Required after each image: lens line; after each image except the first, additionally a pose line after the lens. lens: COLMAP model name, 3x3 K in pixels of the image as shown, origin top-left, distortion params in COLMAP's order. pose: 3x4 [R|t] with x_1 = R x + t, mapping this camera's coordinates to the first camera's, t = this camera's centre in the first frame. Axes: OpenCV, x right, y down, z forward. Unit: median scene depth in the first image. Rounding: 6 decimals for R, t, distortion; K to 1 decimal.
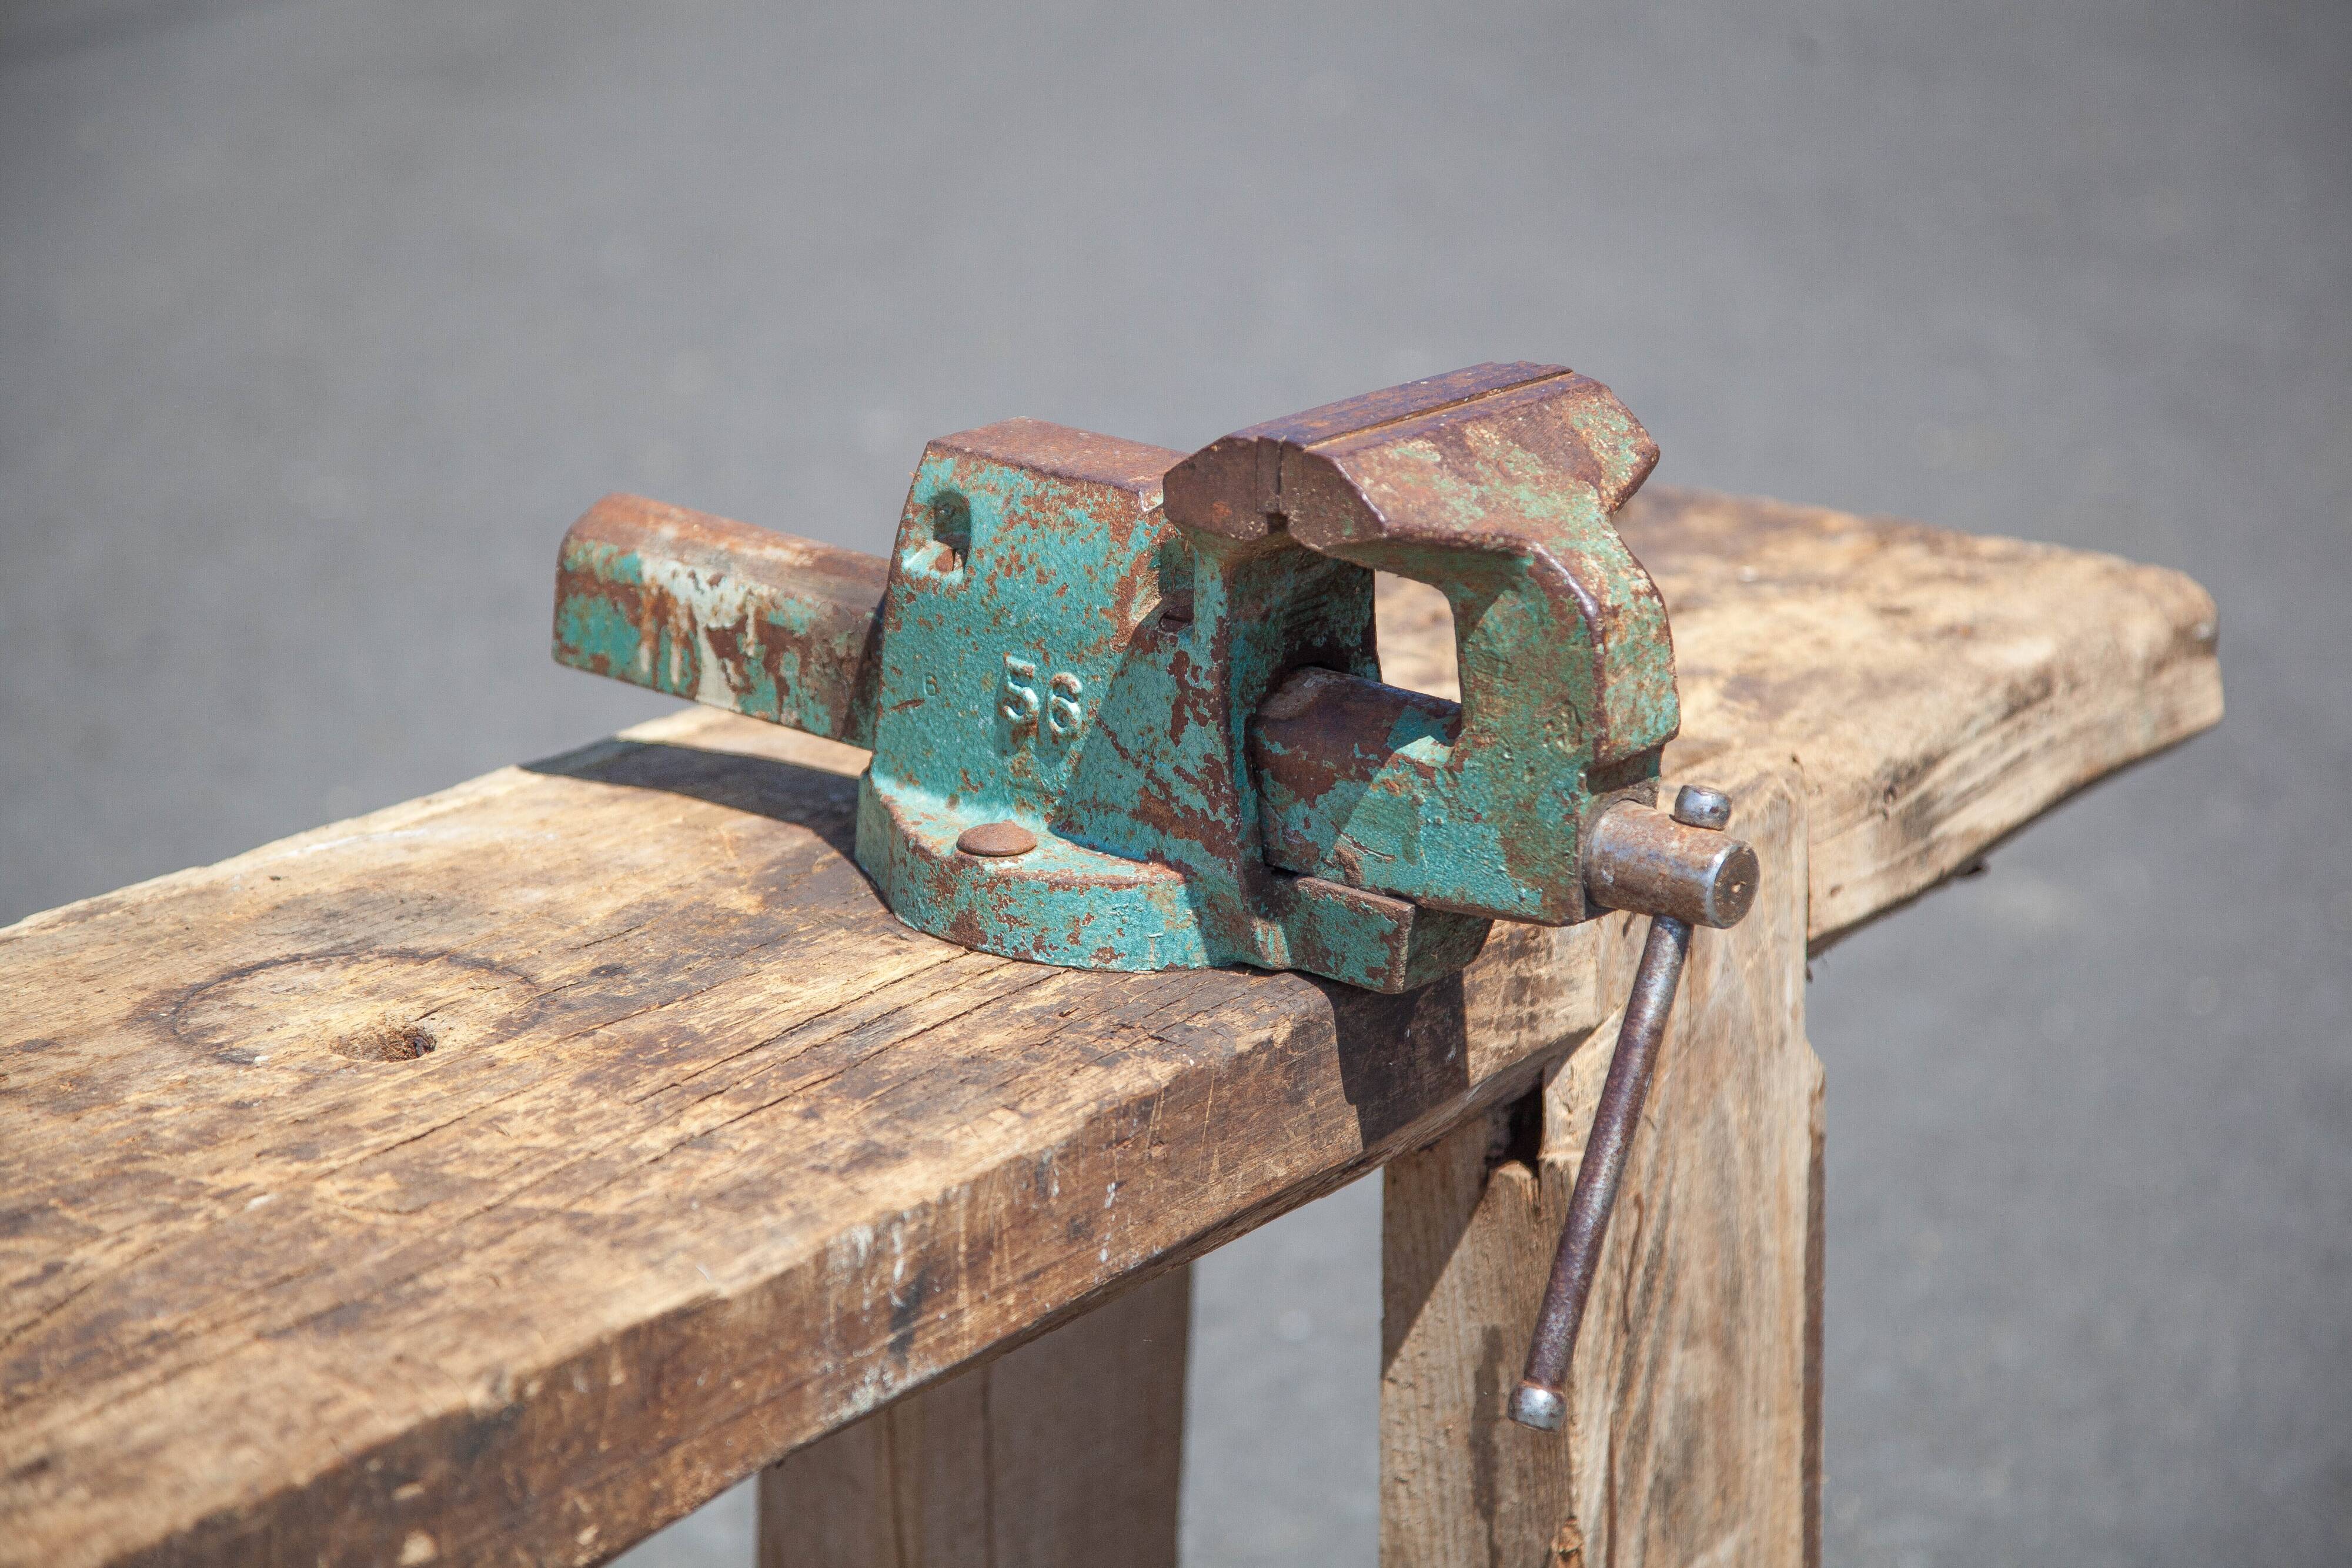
lens RADIAL K [[5742.9, 0, 1301.9], [0, 5742.9, 785.4], [0, 0, 1]] dist [0.507556, -0.166997]
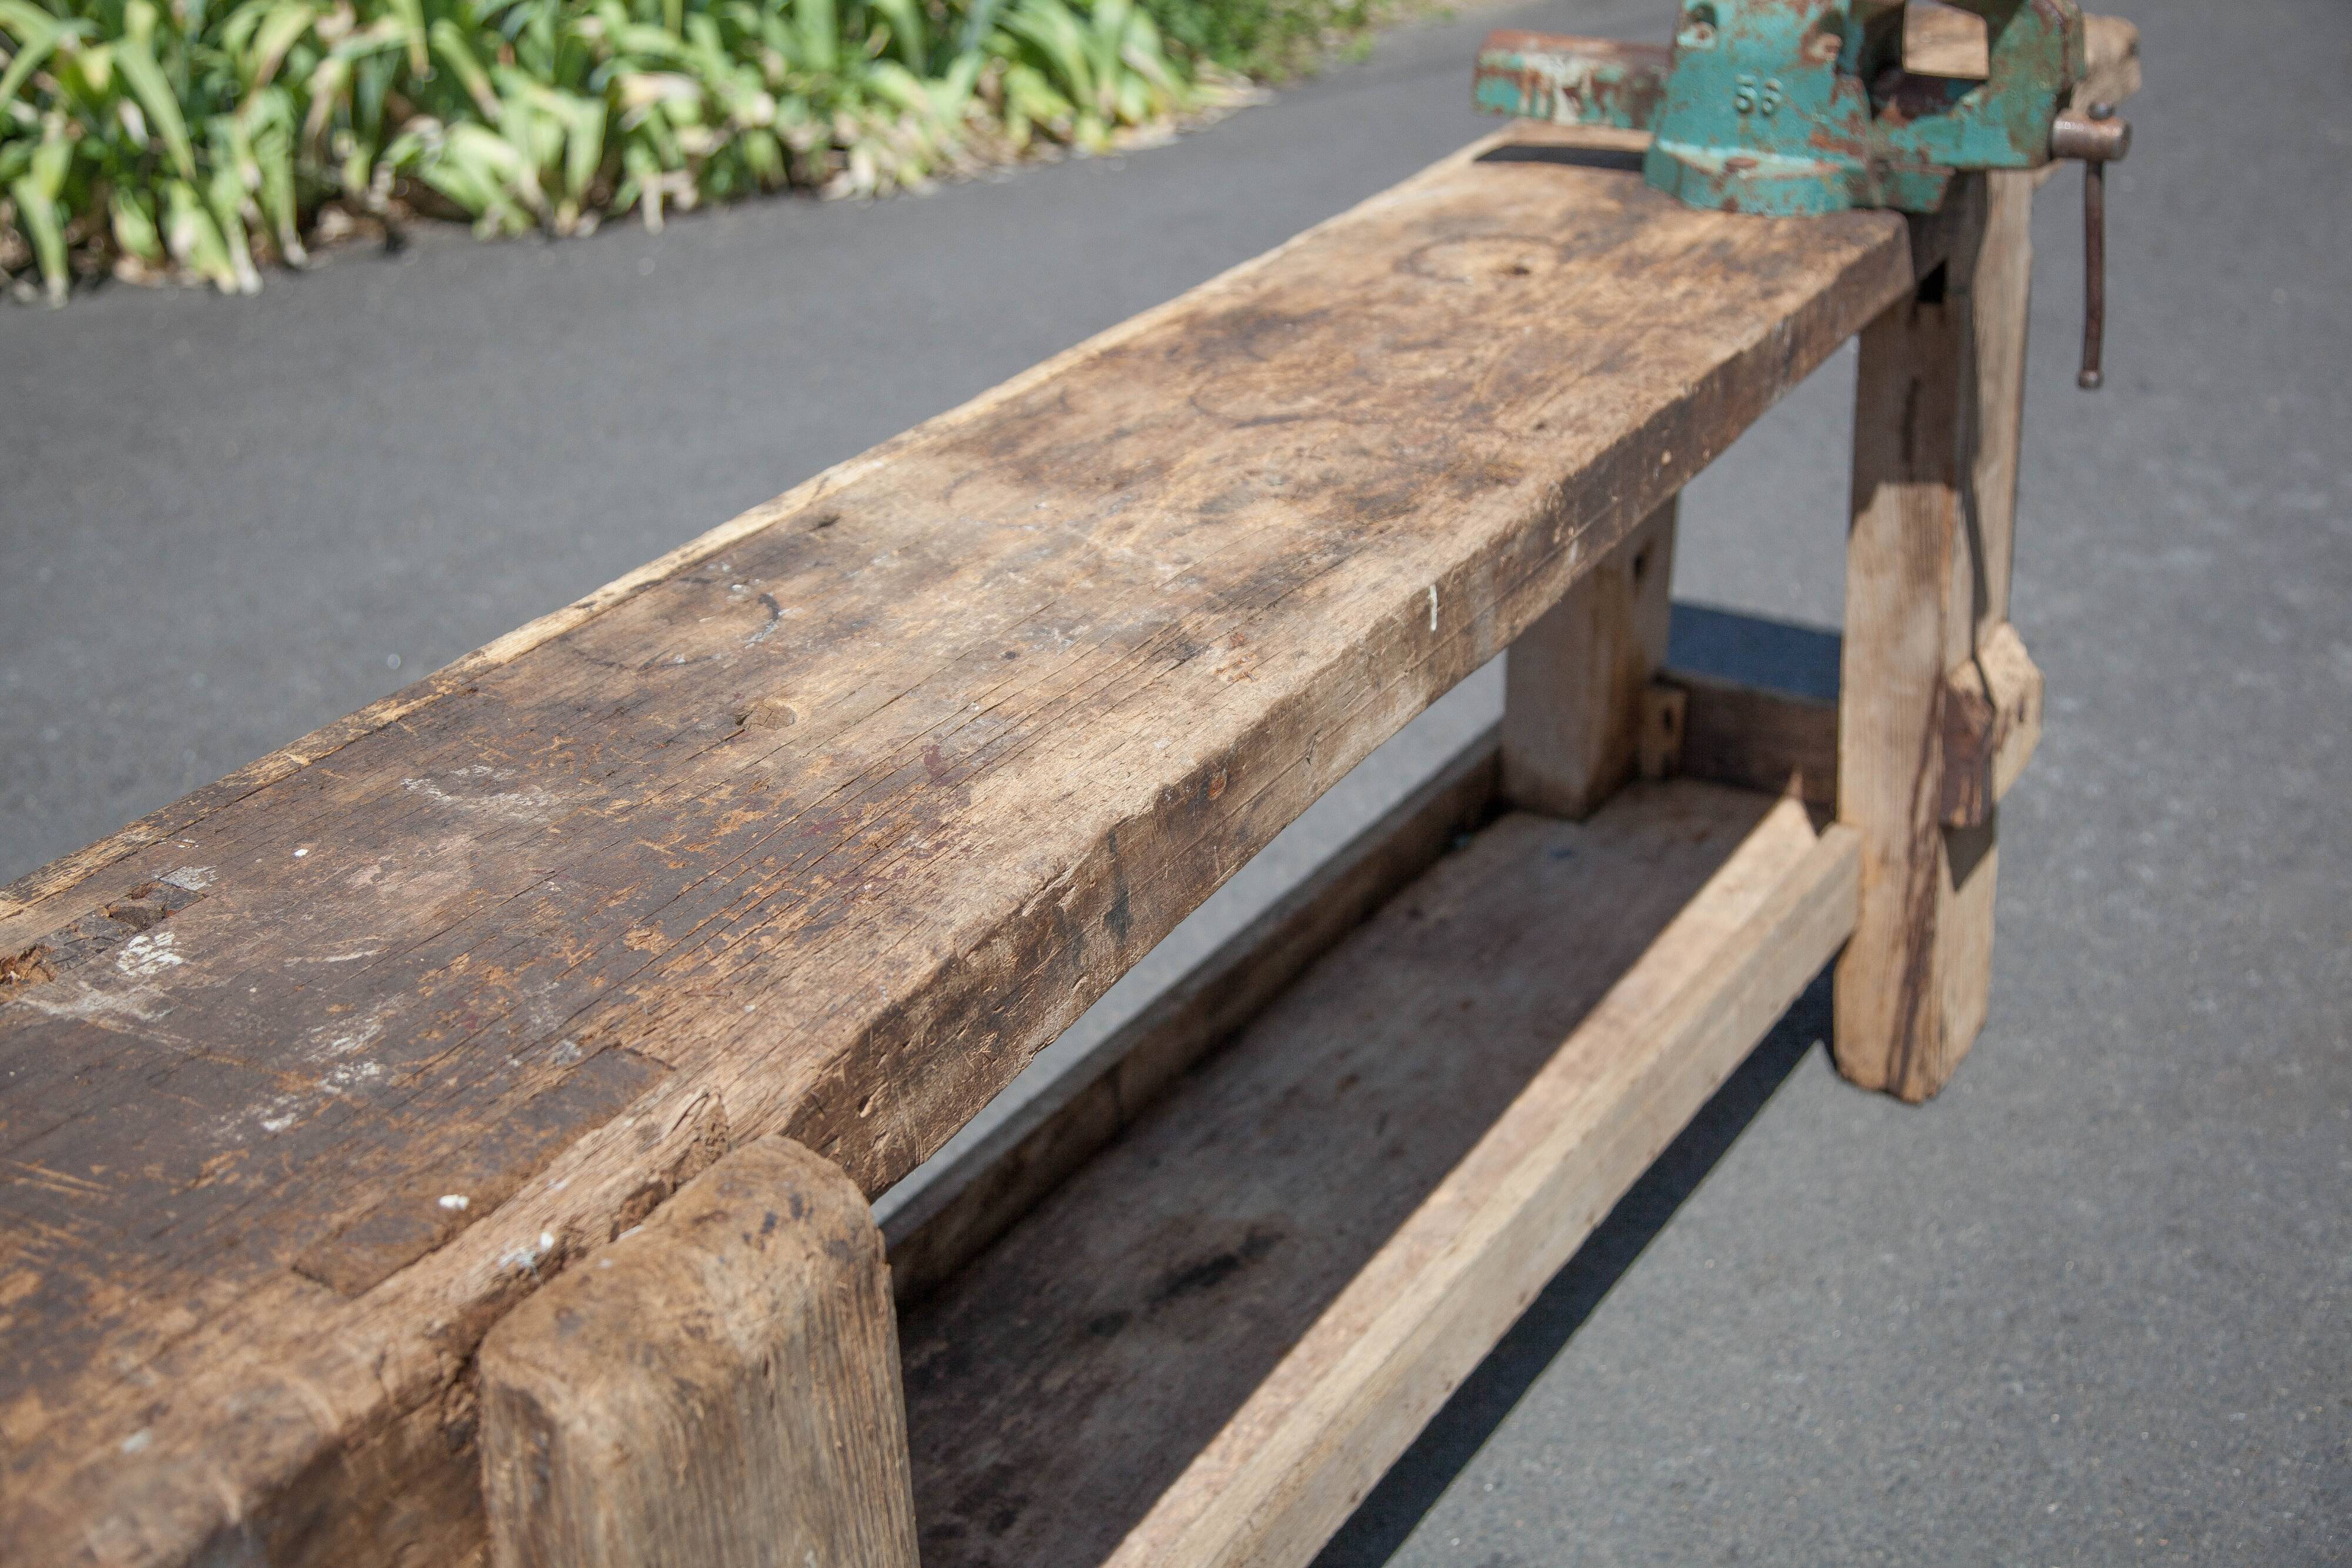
lens RADIAL K [[2870.7, 0, 1176.0], [0, 2870.7, 784.0], [0, 0, 1]] dist [0.100069, 0.040256]
pose [[0.995209, -0.090343, 0.037371, -0.334834], [0.082891, 0.982387, 0.167465, 0.040221], [-0.051842, -0.163565, 0.985170, -0.132140]]
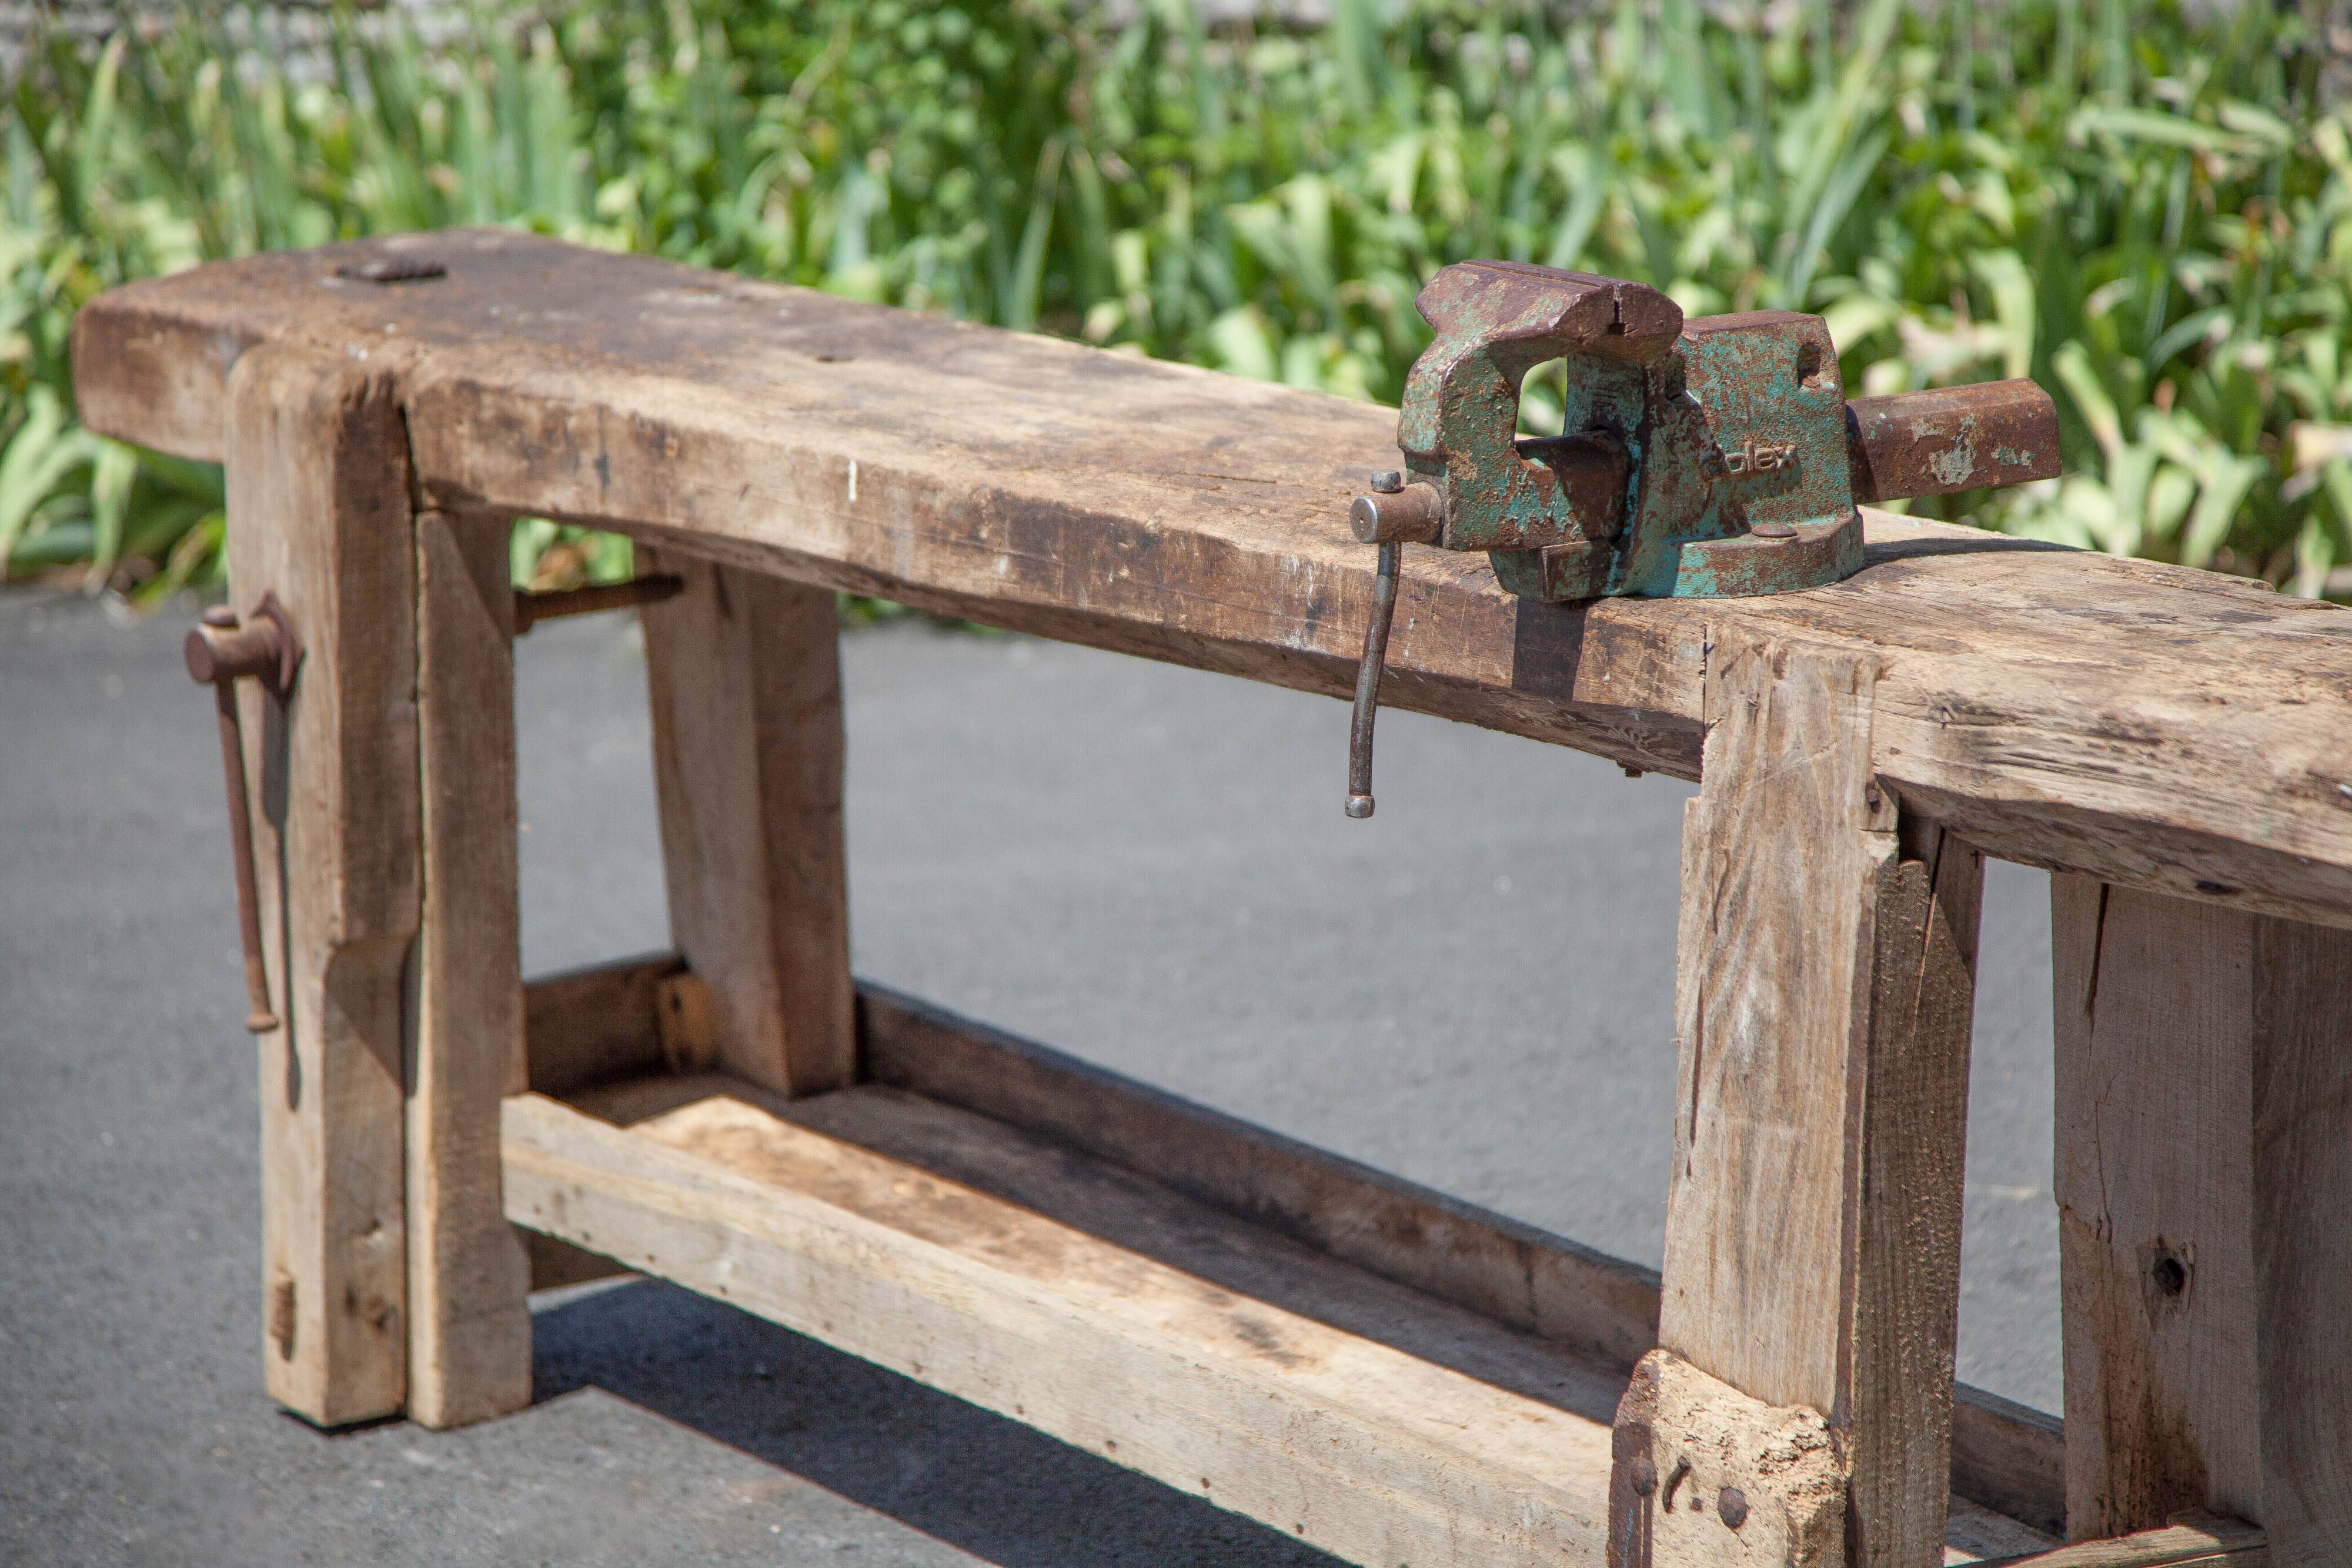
lens RADIAL K [[6462.4, 0, 1170.3], [0, 6462.4, 821.2], [0, 0, 1]] dist [0.597492, 0.086798]
pose [[-0.282111, 0.189213, -0.940538, 1.960659], [-0.289325, 0.917936, 0.271448, -0.417141], [0.914715, 0.348700, -0.204216, 1.322876]]
